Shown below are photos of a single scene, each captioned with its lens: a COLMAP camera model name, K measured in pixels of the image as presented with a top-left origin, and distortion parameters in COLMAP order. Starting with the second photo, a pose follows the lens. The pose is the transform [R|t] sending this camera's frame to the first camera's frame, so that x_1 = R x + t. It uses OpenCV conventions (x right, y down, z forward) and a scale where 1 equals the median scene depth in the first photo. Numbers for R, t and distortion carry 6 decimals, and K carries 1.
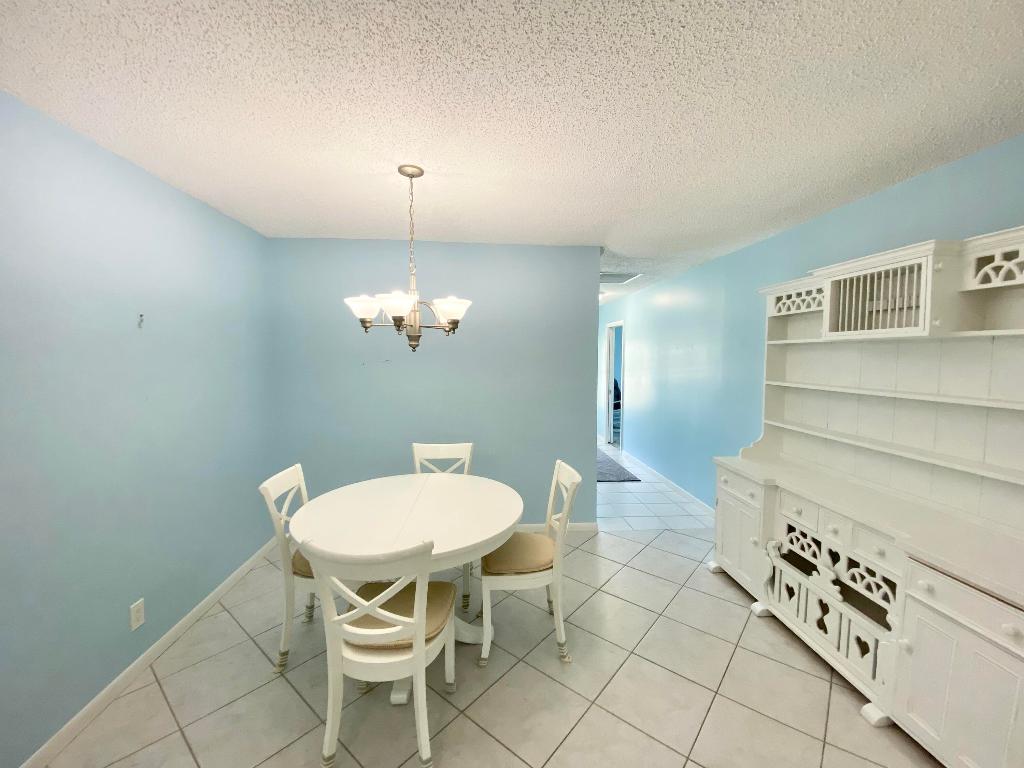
lens RADIAL K [[419.6, 0, 512.8], [0, 419.6, 381.2], [0, 0, 1]] dist [0.019525, -0.019073]
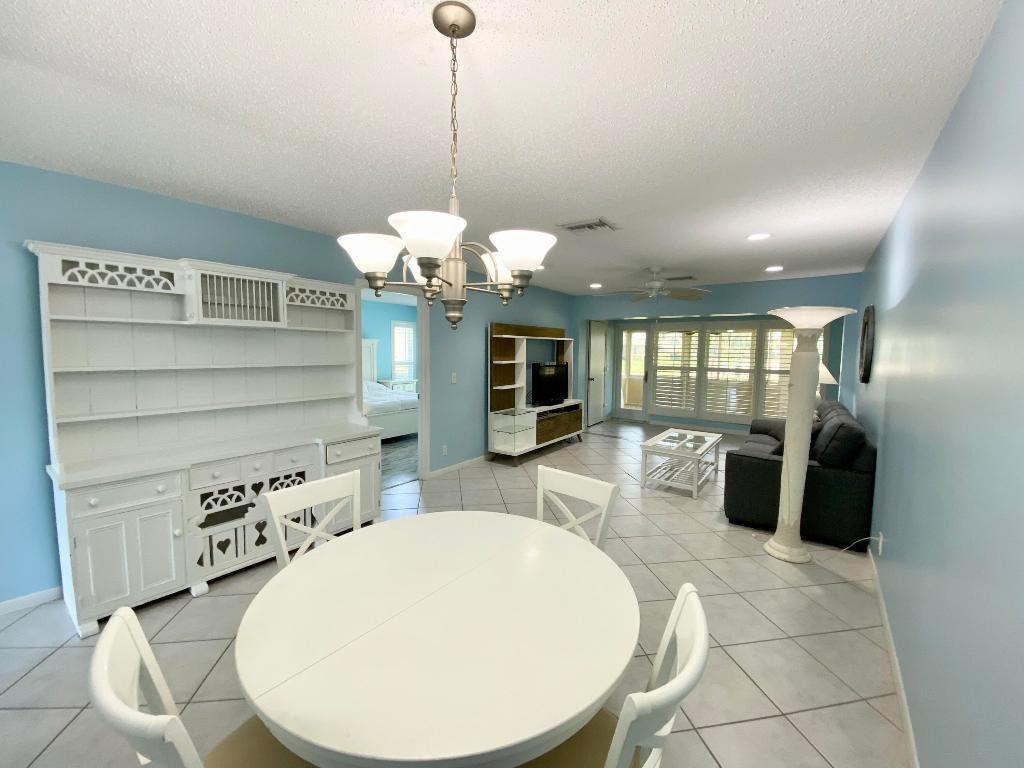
lens RADIAL K [[419.6, 0, 512.8], [0, 419.6, 381.2], [0, 0, 1]] dist [0.019525, -0.019073]
pose [[-0.756960, -0.062342, 0.650480, -0.680806], [0.025714, 0.991826, 0.124980, -0.065940], [-0.652955, 0.111331, -0.749170, 1.364963]]
